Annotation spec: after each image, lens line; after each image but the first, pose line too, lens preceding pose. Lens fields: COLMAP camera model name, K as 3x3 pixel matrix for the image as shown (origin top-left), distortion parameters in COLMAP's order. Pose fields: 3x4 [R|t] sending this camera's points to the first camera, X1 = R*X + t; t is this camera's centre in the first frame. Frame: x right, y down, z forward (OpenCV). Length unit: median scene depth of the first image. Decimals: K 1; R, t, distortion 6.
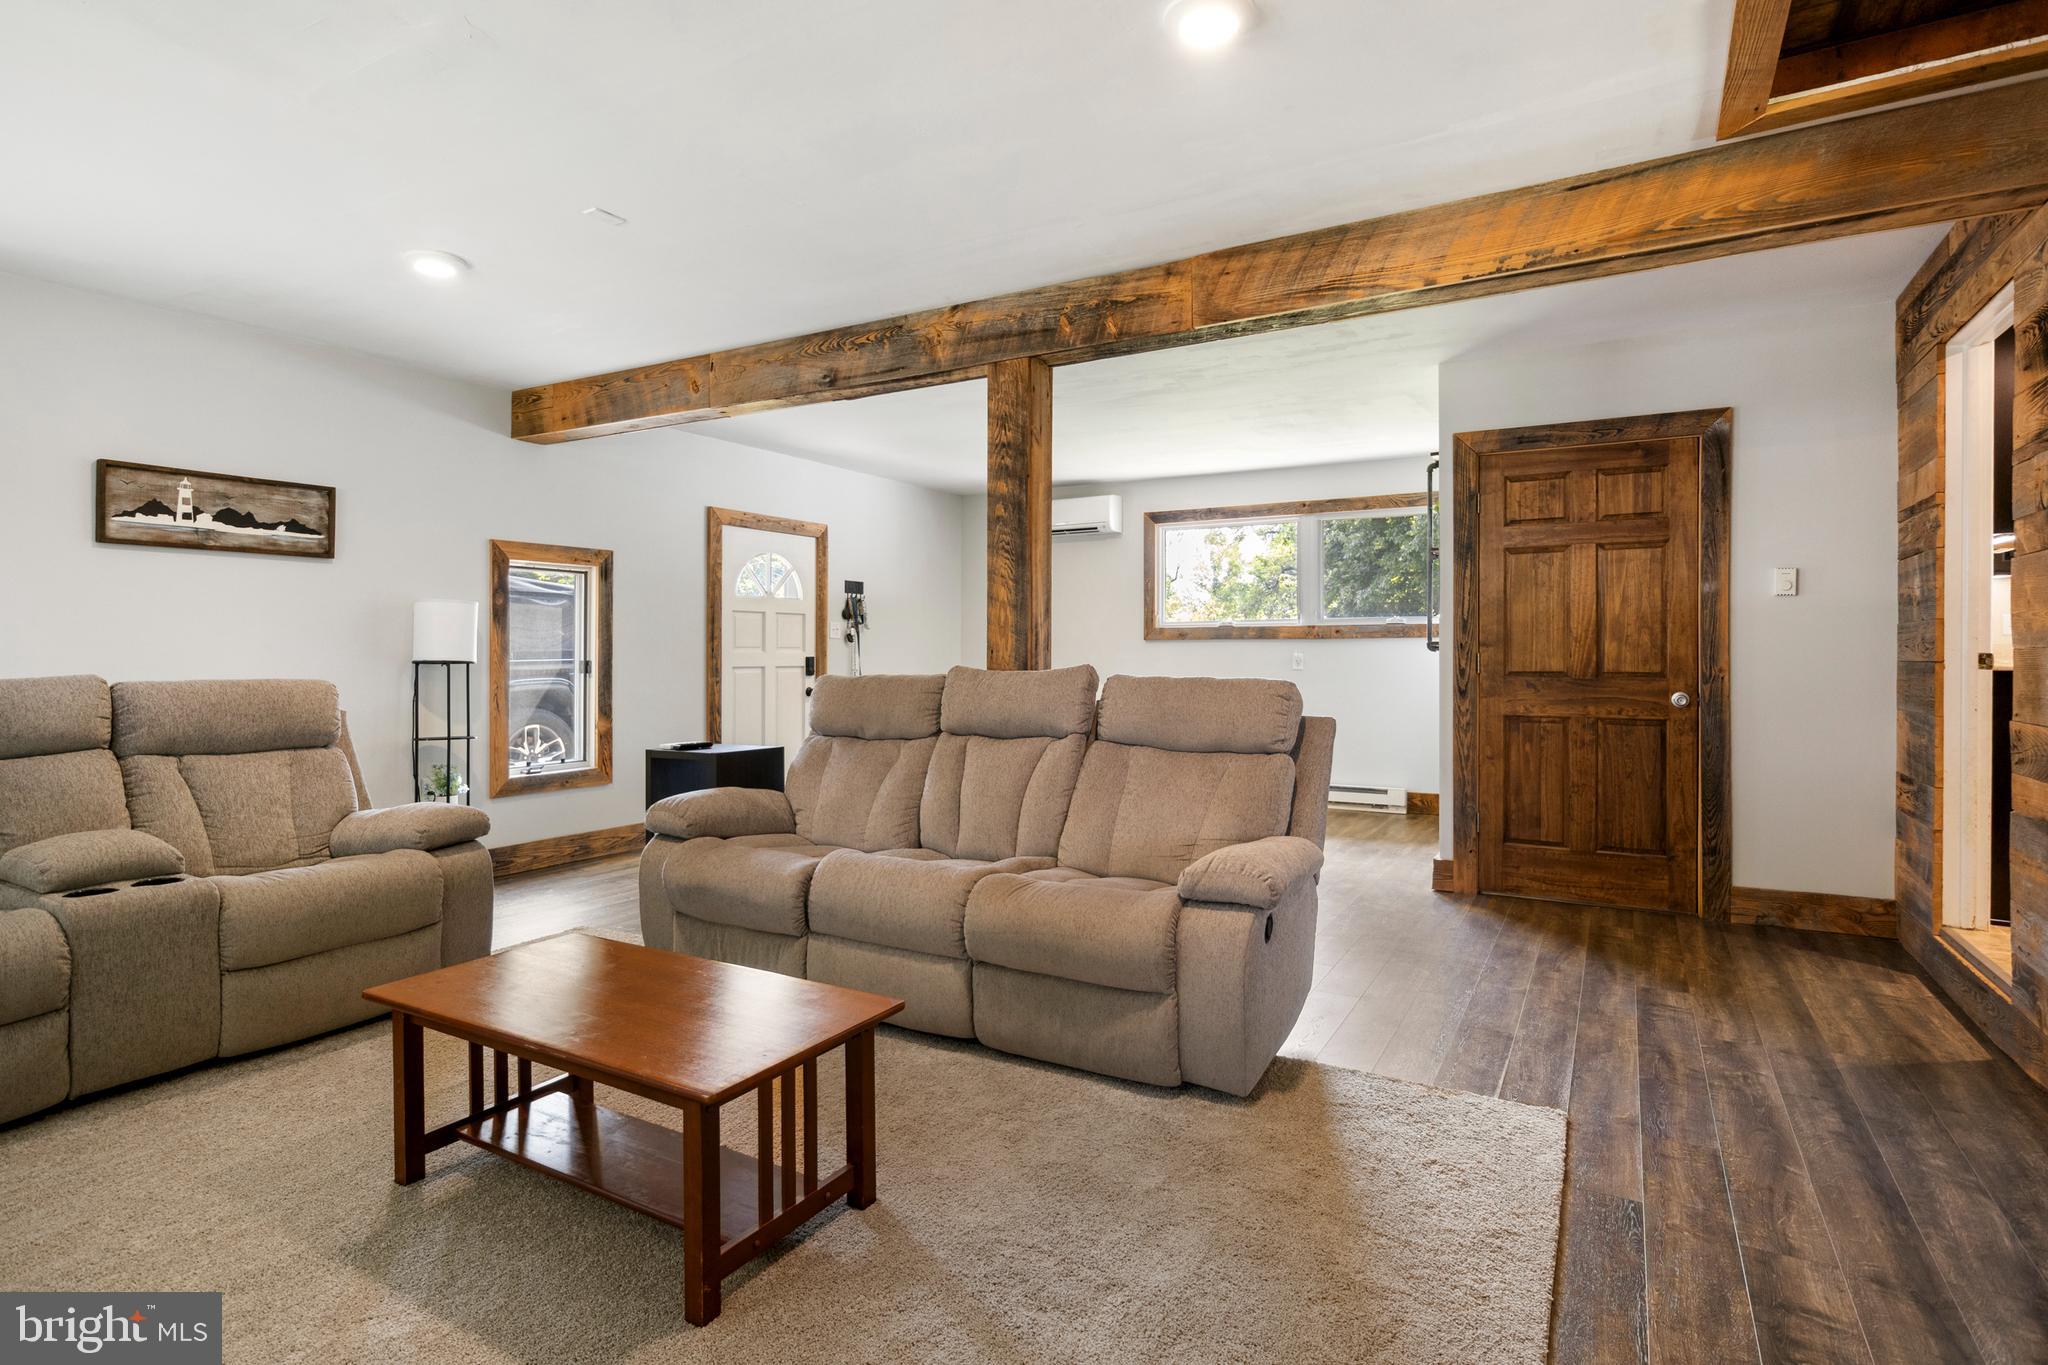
lens RADIAL K [[1032.7, 0, 1032.1], [0, 1032.7, 662.4], [0, 0, 1]] dist [-0.009382, -0.001235]
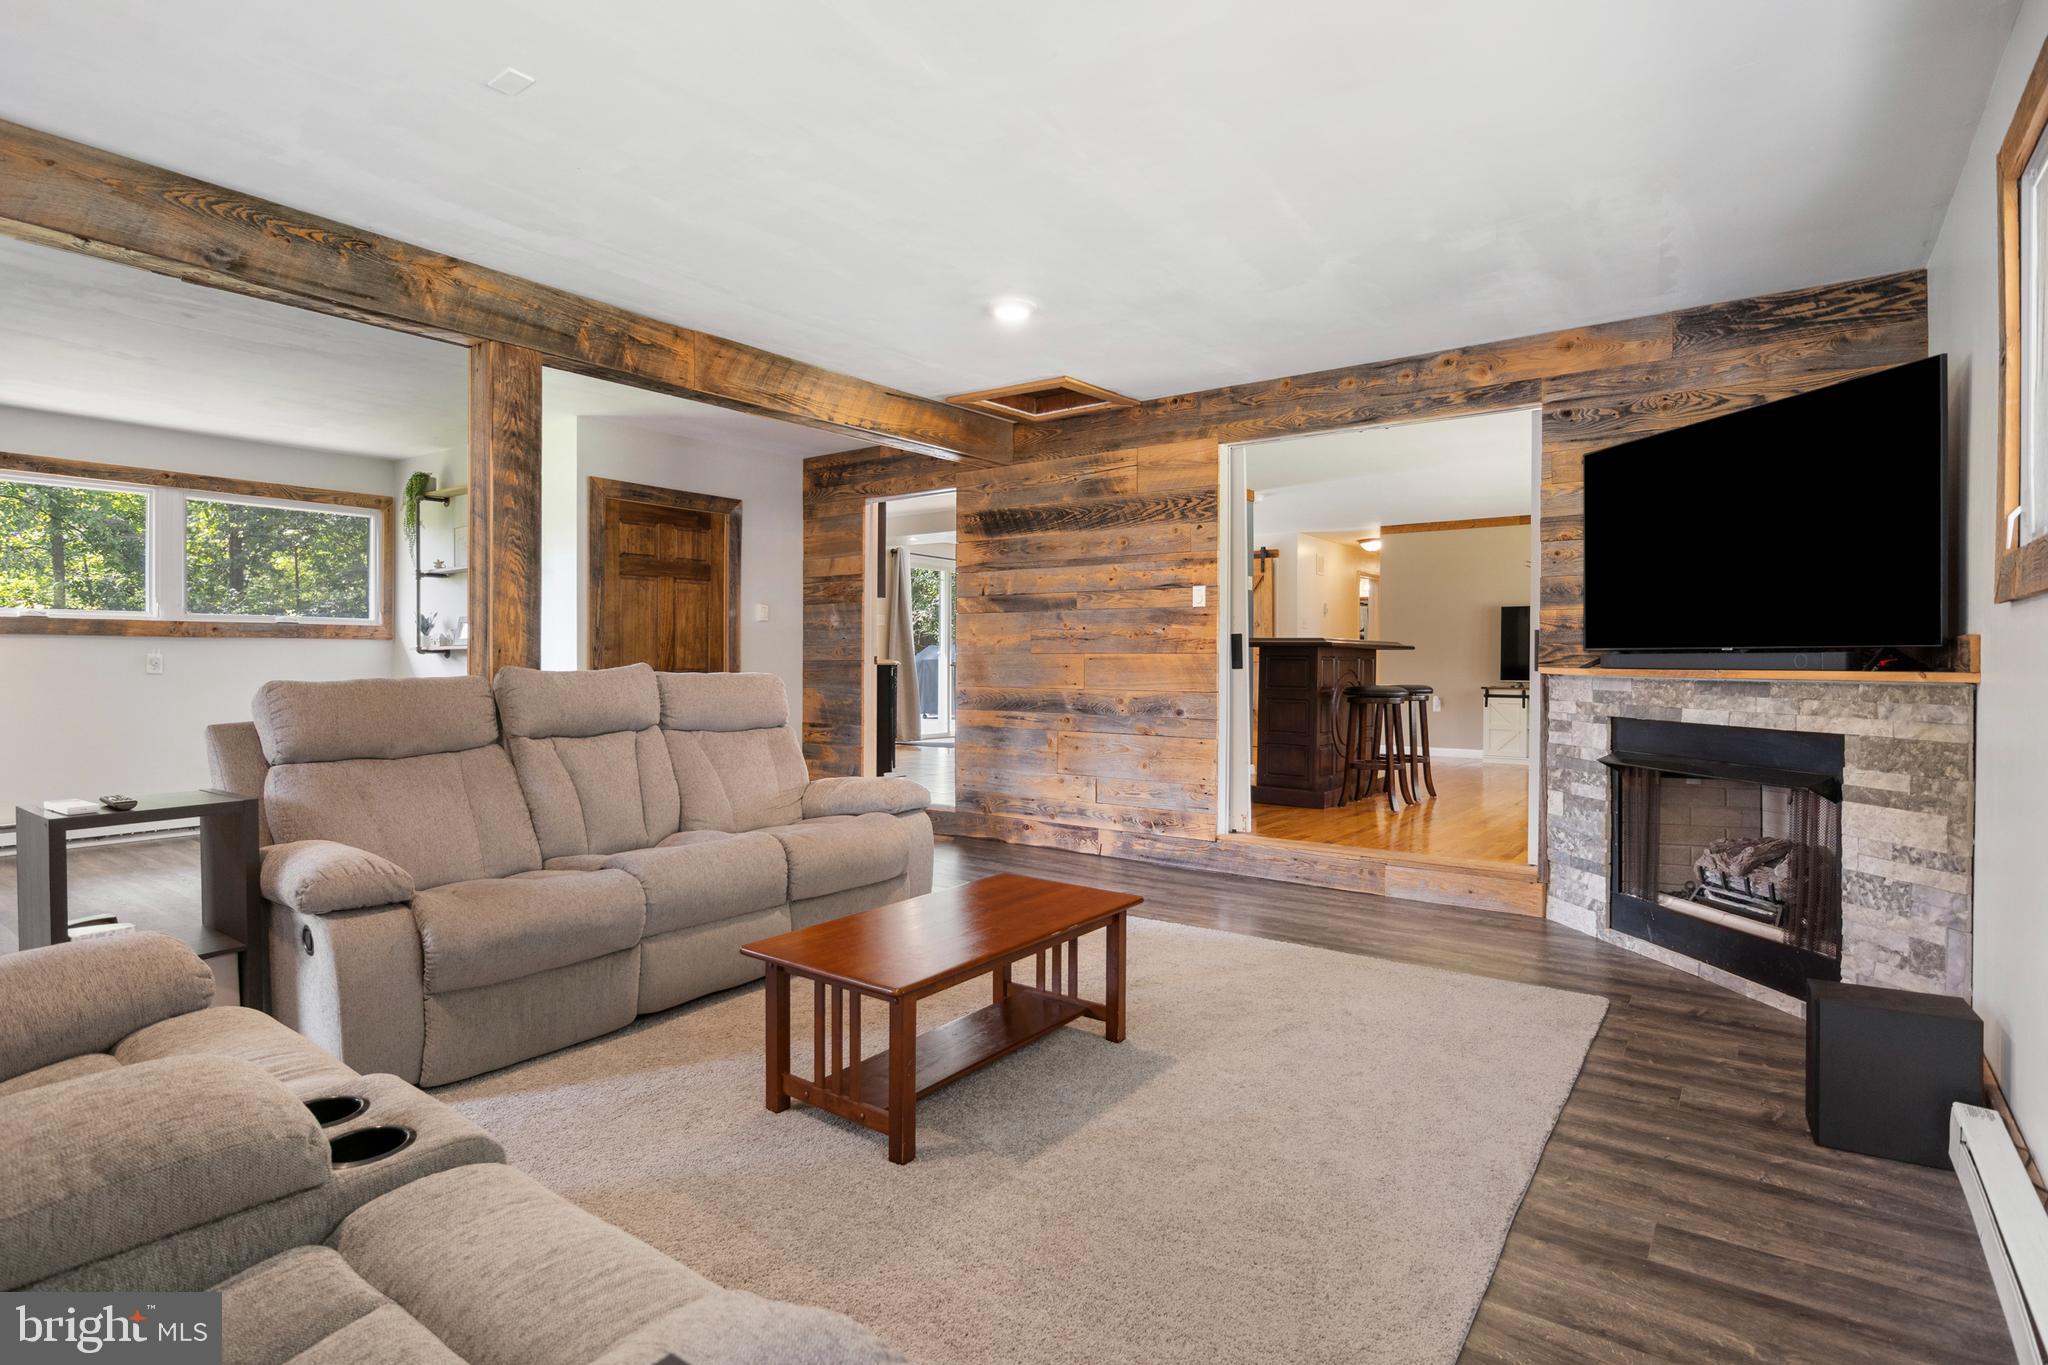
lens RADIAL K [[1032.7, 0, 1009.4], [0, 1032.7, 669.4], [0, 0, 1]] dist [-0.009382, -0.001235]
pose [[0.120858, -0.009019, 0.992629, -0.877437], [0.005304, 0.999950, 0.008439, 0.000493], [-0.992656, 0.004245, 0.120899, 0.416317]]
